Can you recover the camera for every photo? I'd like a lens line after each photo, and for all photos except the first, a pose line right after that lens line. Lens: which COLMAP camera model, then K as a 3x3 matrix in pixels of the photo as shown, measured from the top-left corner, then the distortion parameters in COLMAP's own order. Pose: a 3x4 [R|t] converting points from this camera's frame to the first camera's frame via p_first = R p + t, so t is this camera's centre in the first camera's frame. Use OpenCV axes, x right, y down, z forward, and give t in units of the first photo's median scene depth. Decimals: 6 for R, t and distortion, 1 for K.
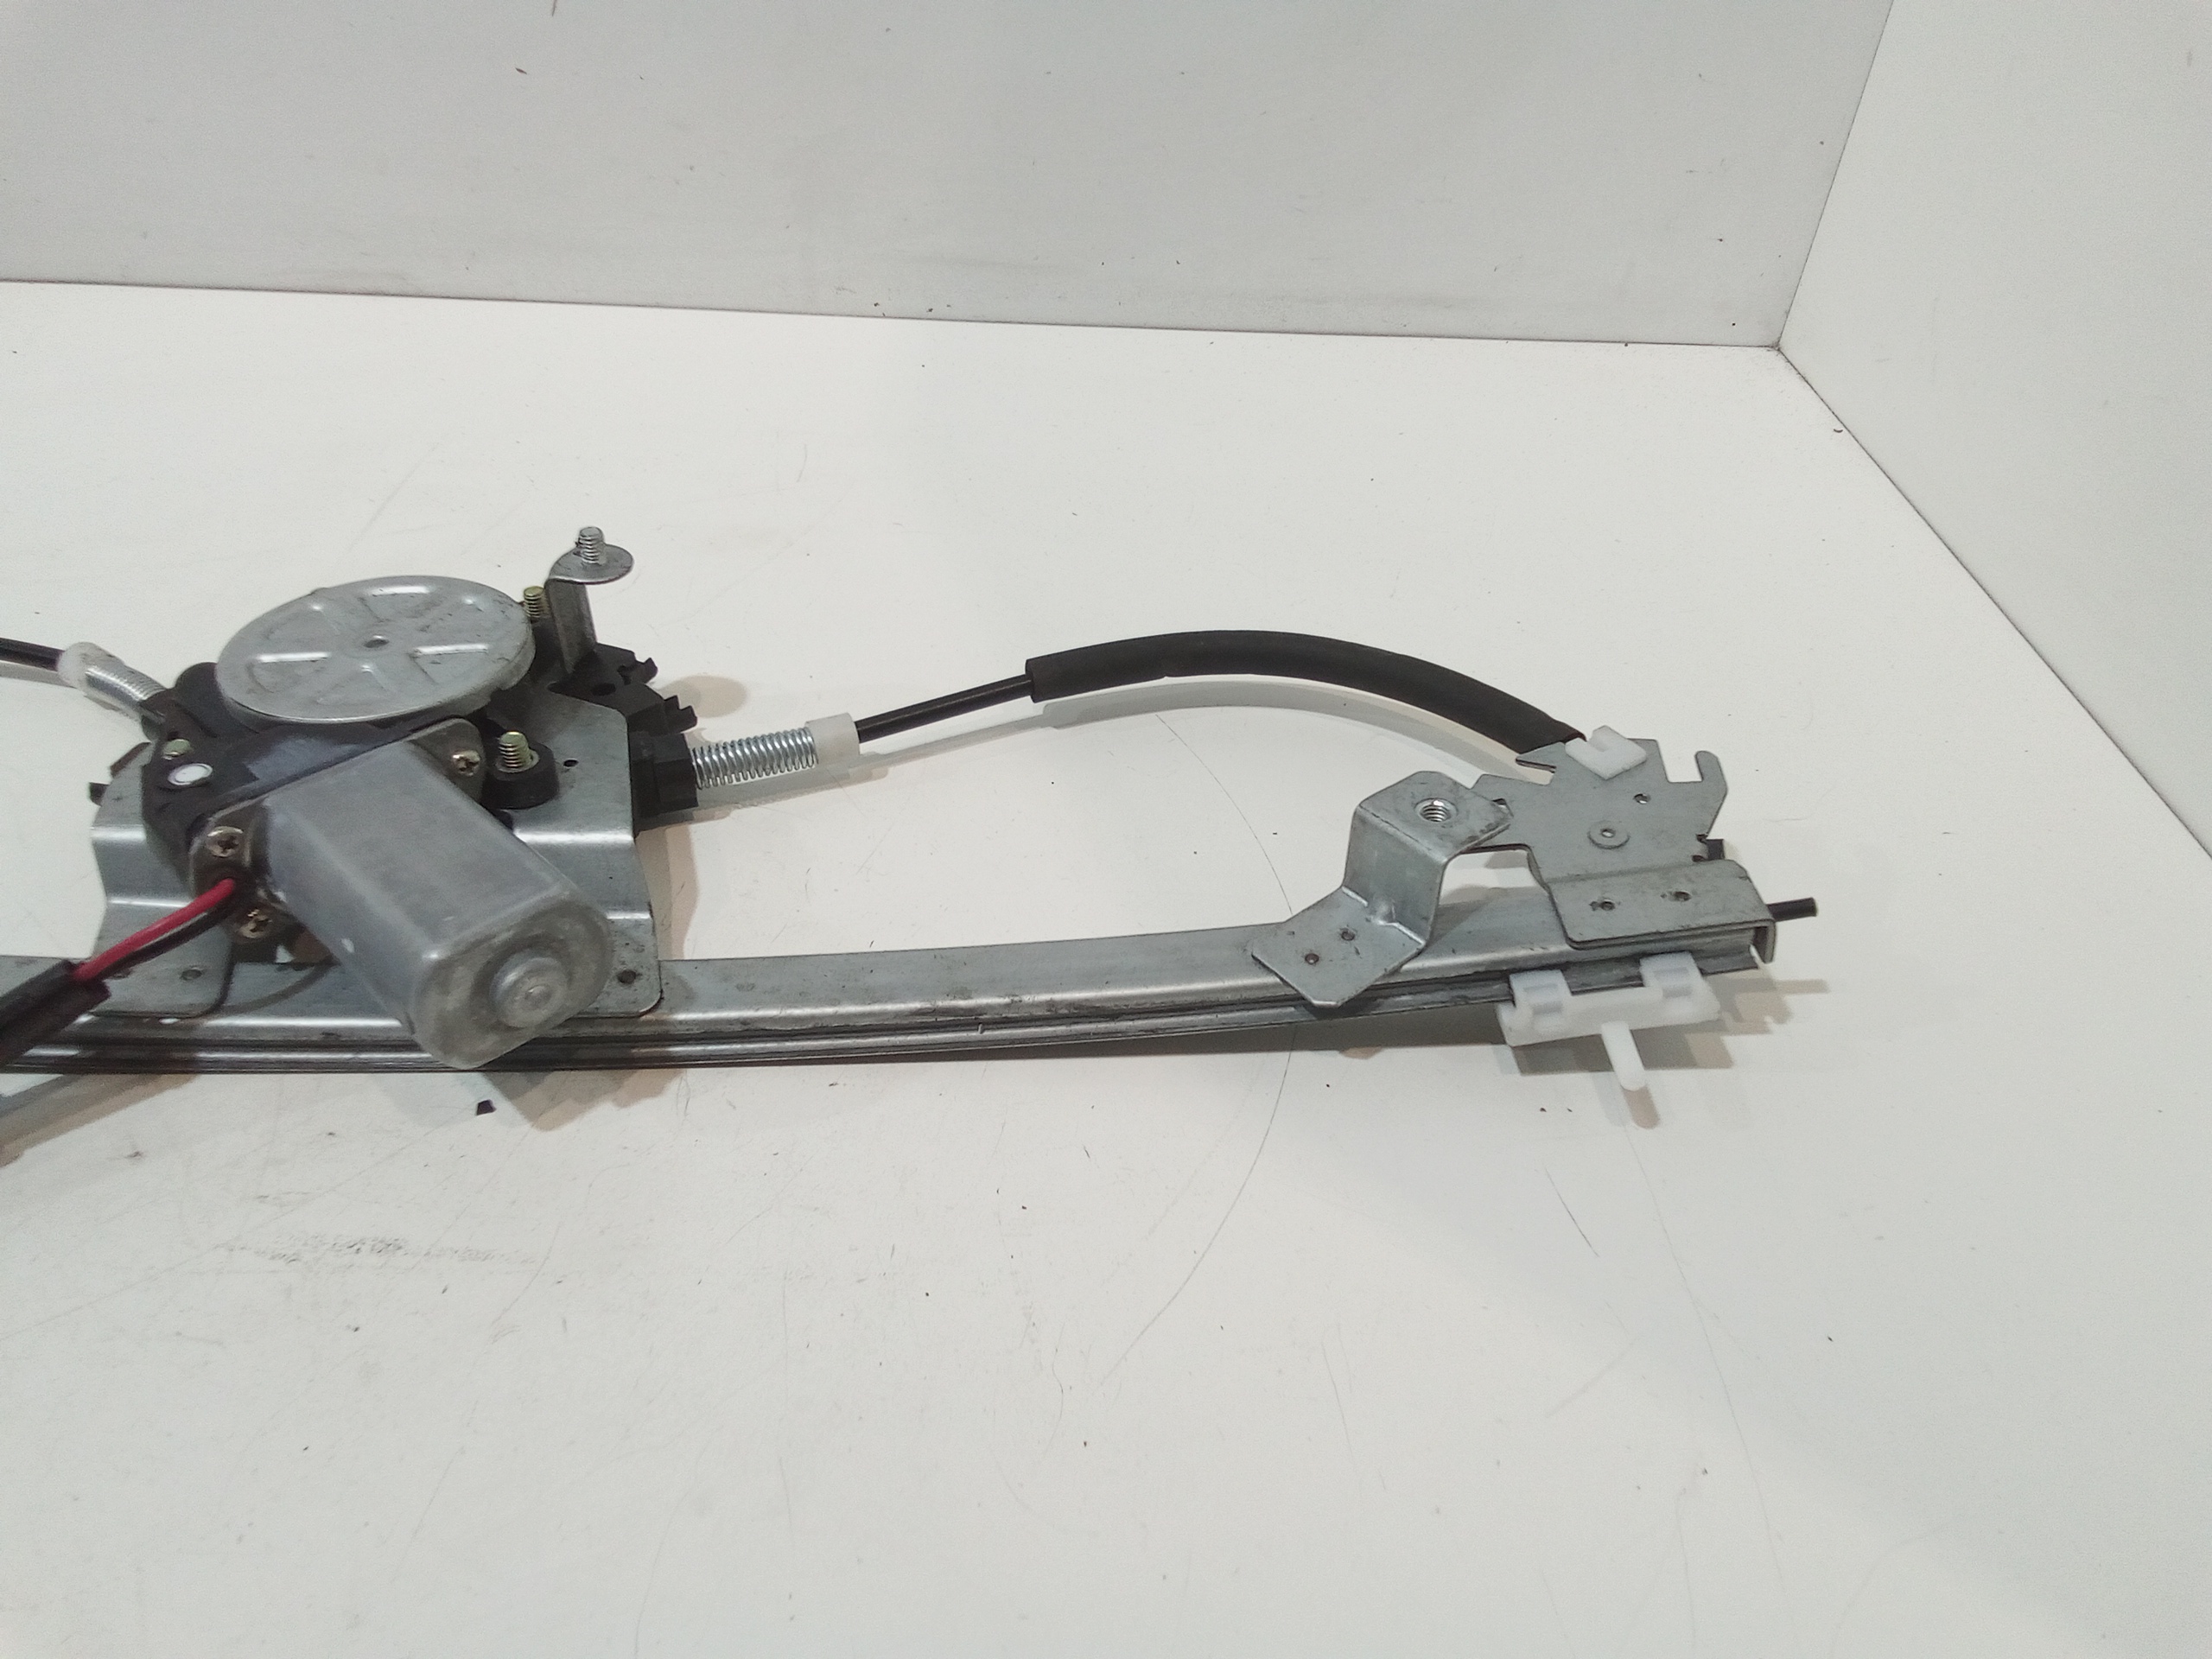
lens RADIAL K [[1534.1, 0, 1097.0], [0, 1534.1, 839.5], [0, 0, 1]] dist [0.069298, -0.078225]
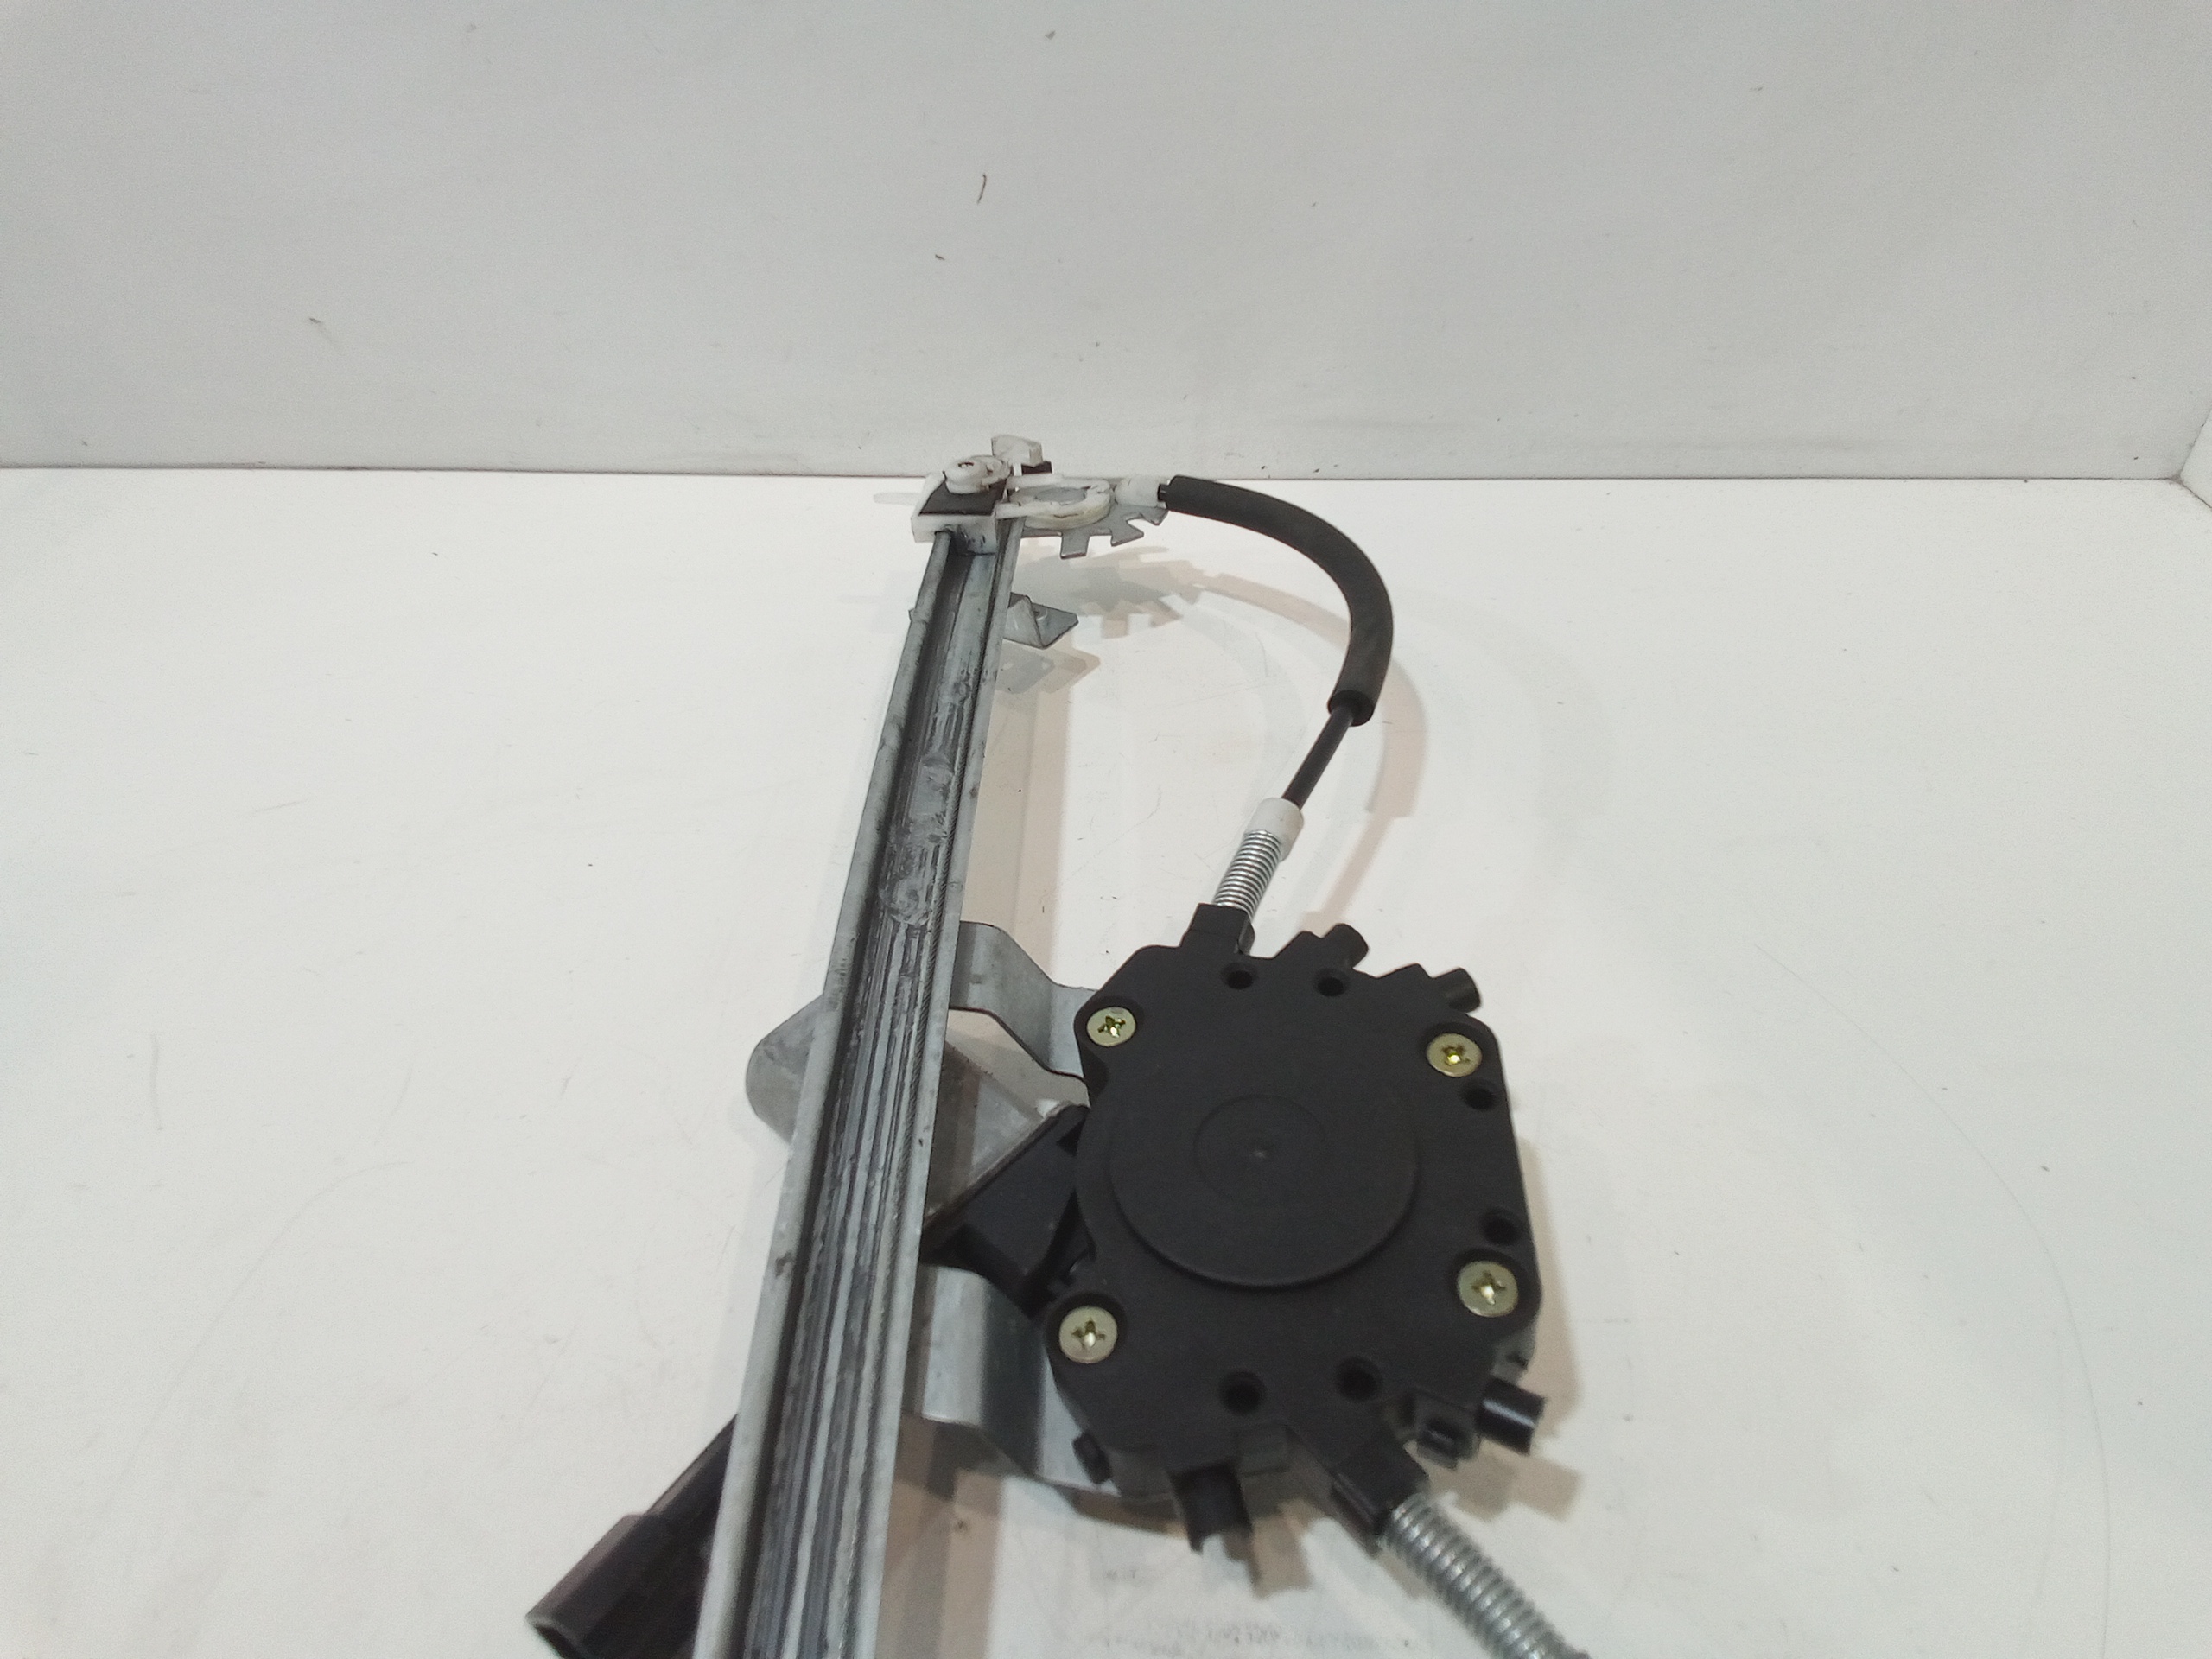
lens RADIAL K [[1534.1, 0, 1104.8], [0, 1534.1, 836.5], [0, 0, 1]] dist [0.069298, -0.078225]
pose [[0.999601, -0.027129, -0.007902, -0.413541], [0.027034, 0.999563, -0.011932, -0.171041], [0.008223, 0.011713, 0.999898, 0.027433]]
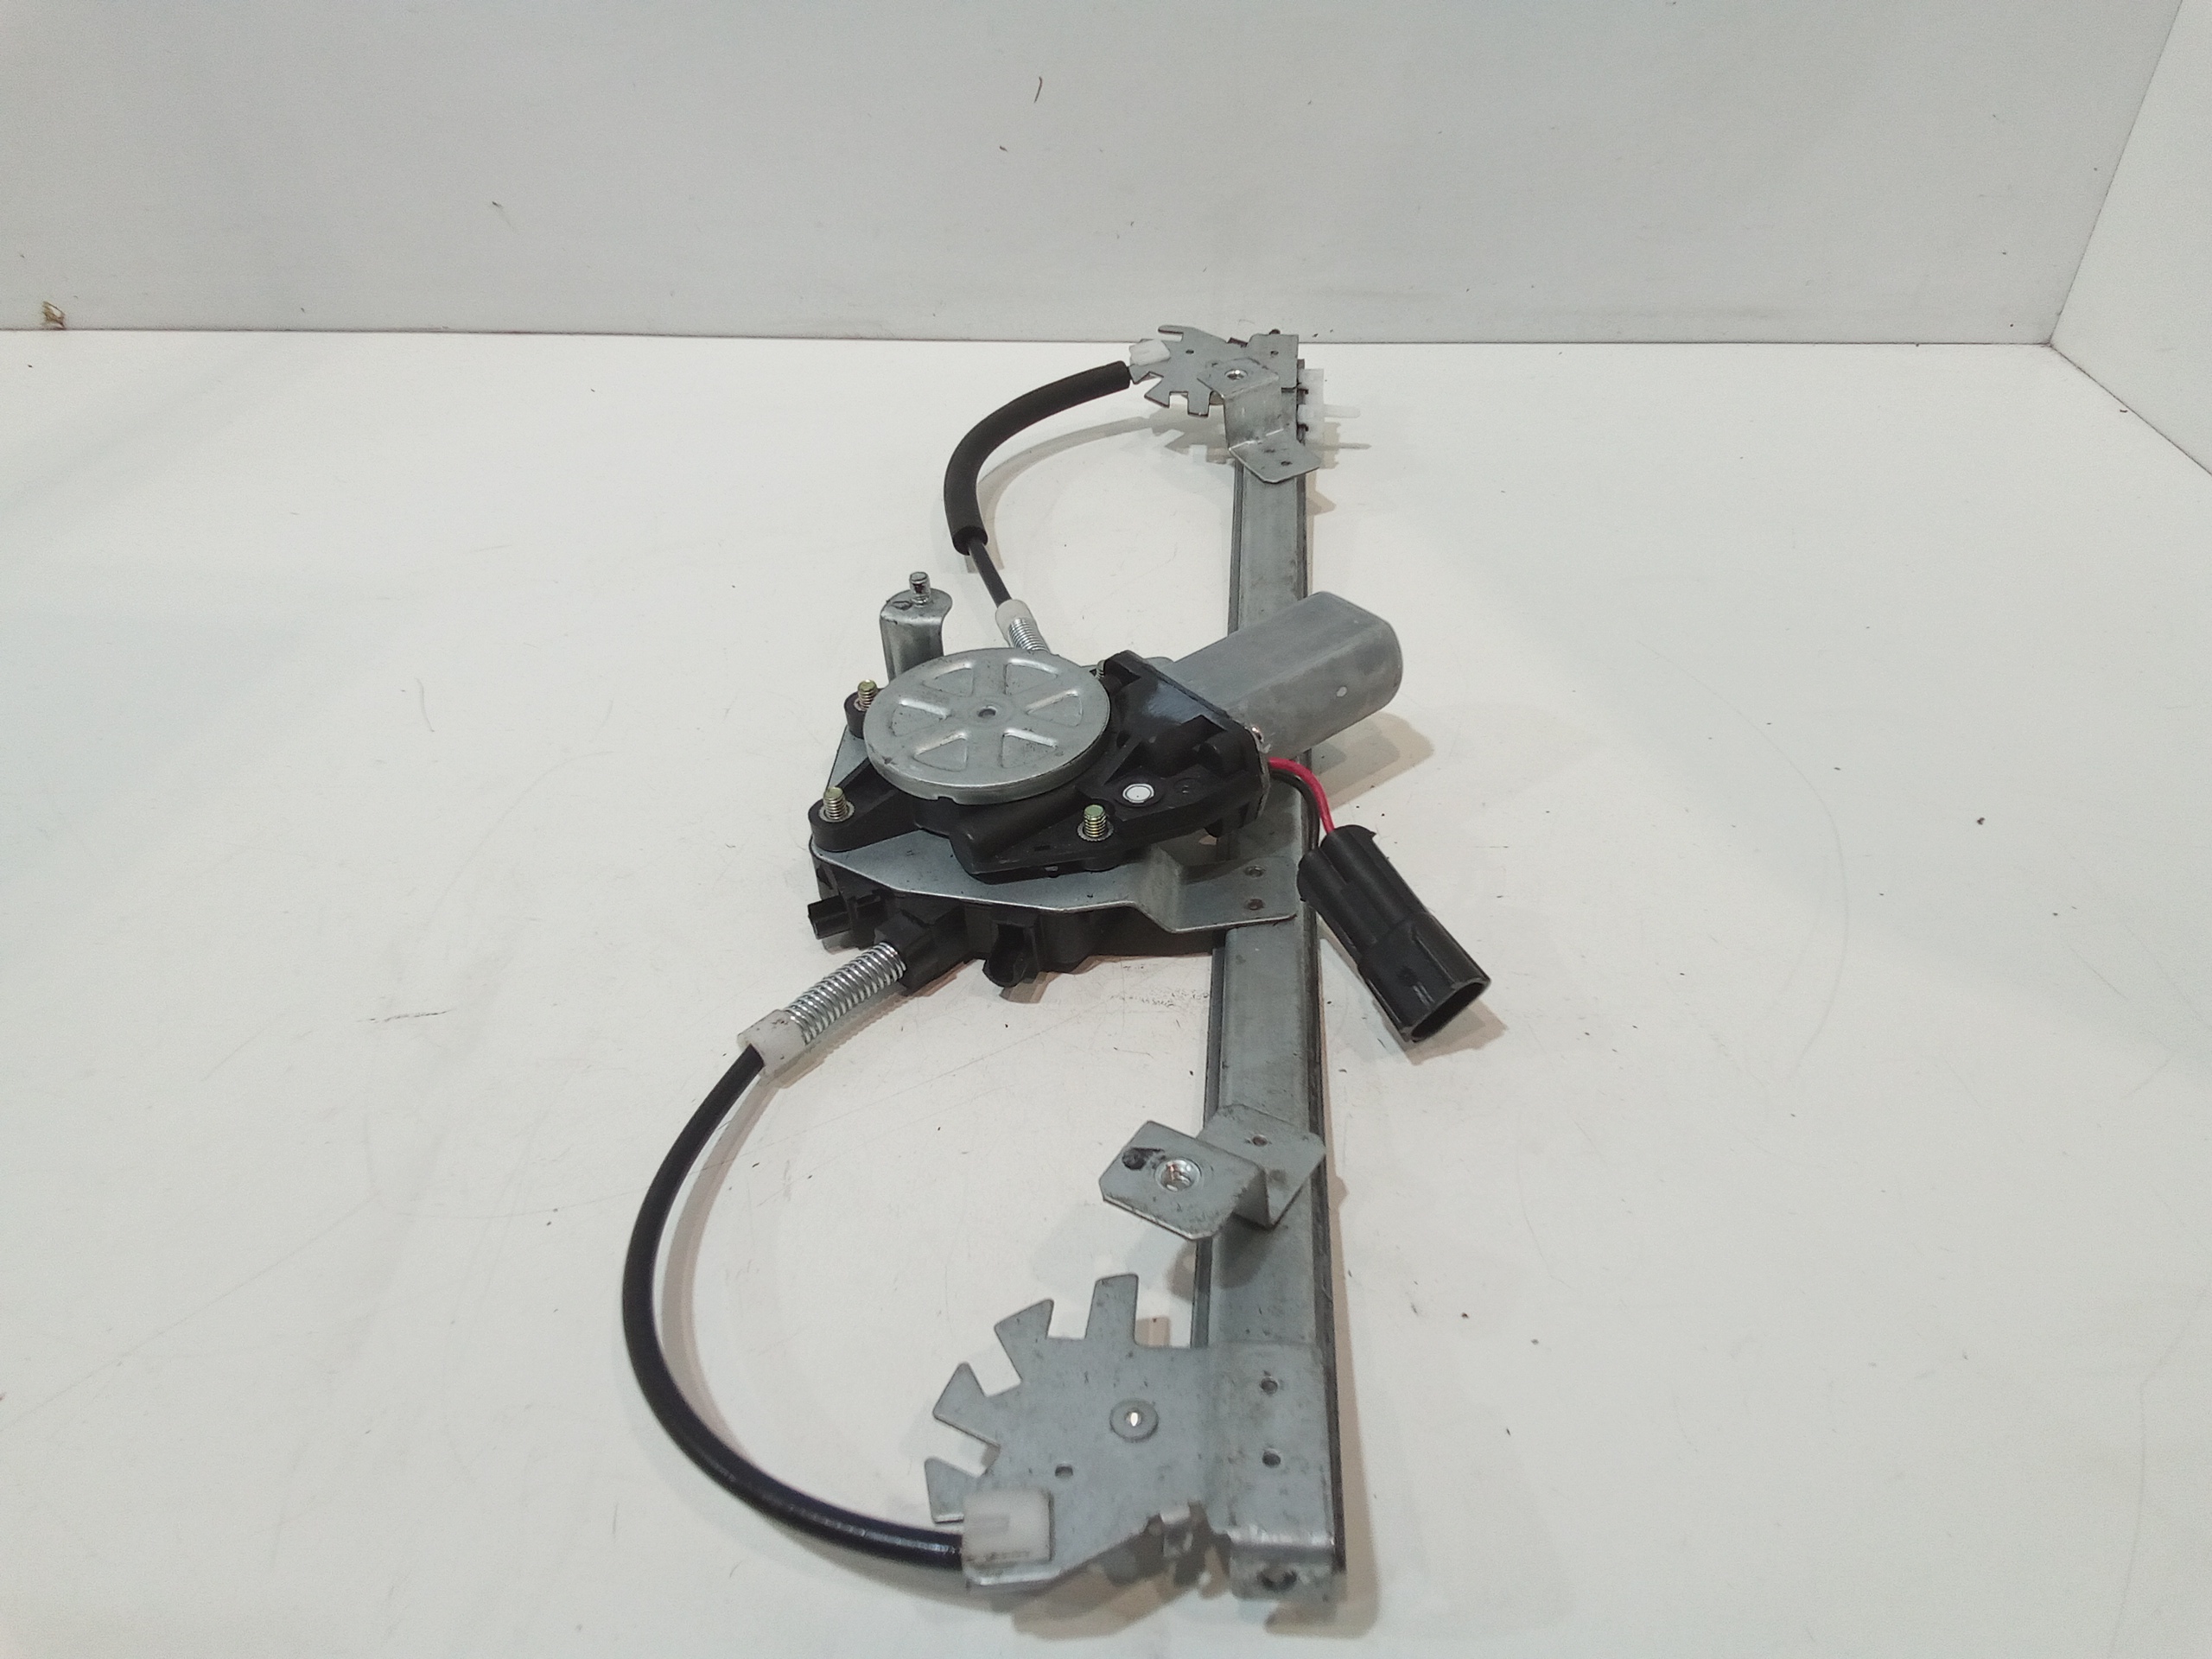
lens RADIAL K [[1534.1, 0, 1102.3], [0, 1534.1, 835.9], [0, 0, 1]] dist [0.069298, -0.078225]
pose [[0.999229, -0.018772, -0.034486, -0.404418], [0.017776, 0.999422, -0.028983, 0.120729], [0.035011, 0.028347, 0.998985, -0.295081]]
